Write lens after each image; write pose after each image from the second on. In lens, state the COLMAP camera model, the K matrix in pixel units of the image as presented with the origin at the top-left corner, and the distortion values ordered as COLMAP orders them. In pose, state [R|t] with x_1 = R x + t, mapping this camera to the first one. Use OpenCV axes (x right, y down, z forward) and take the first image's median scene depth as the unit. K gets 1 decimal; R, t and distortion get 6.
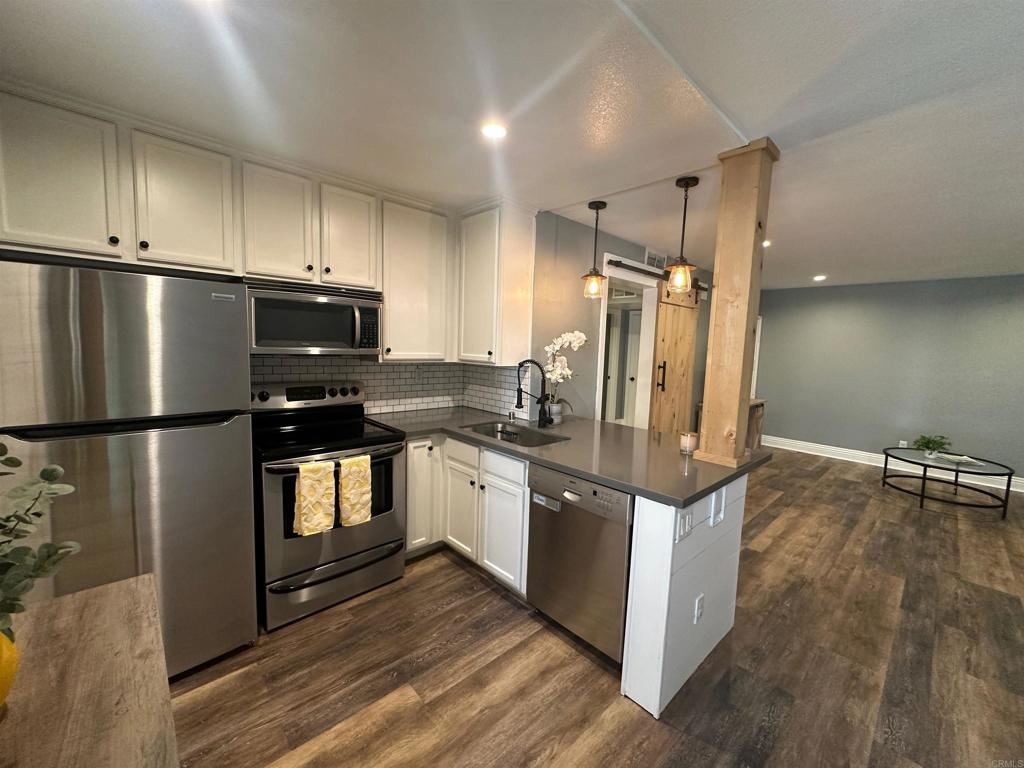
lens RADIAL K [[410.2, 0, 511.2], [0, 410.2, 383.7], [0, 0, 1]] dist [-0.004813, 0.001322]
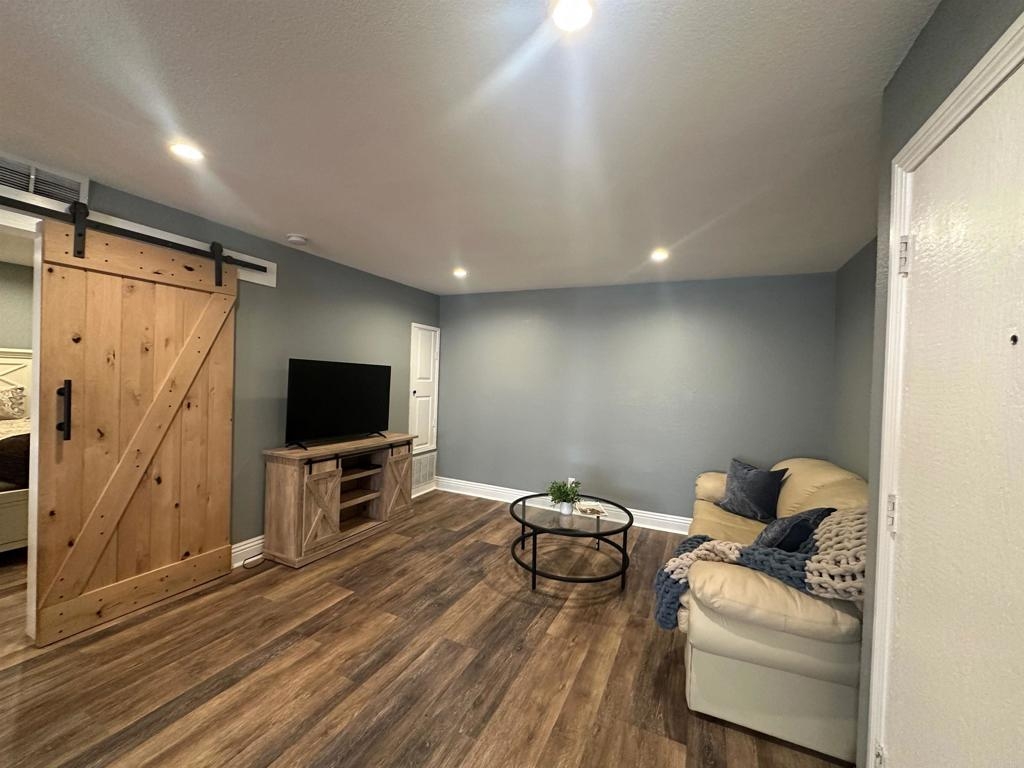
lens RADIAL K [[410.2, 0, 512.9], [0, 410.2, 387.6], [0, 0, 1]] dist [-0.004813, 0.001322]
pose [[0.929338, -0.009067, 0.369118, 1.161505], [0.031024, 0.998081, -0.053593, -0.003919], [-0.367924, 0.061258, 0.927836, 0.560487]]
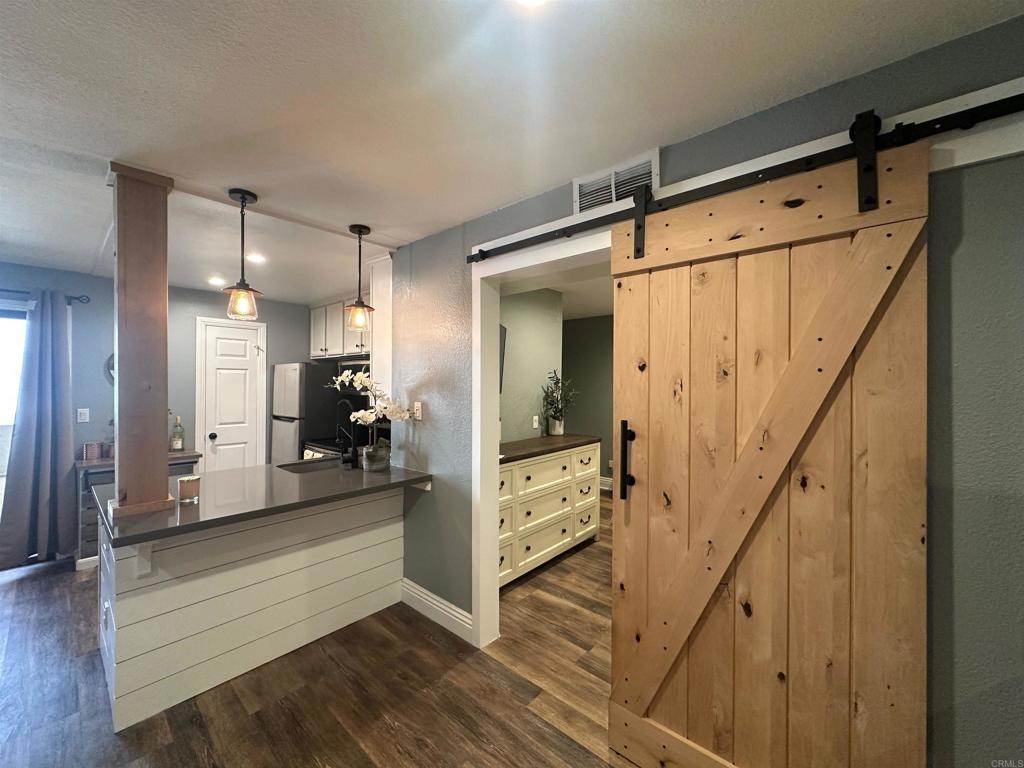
lens RADIAL K [[410.2, 0, 511.3], [0, 410.2, 383.3], [0, 0, 1]] dist [-0.004813, 0.001322]
pose [[0.096002, -0.033365, -0.994822, 1.250528], [-0.097243, 0.994343, -0.042733, -0.104809], [0.990620, 0.100842, 0.092215, 1.420726]]
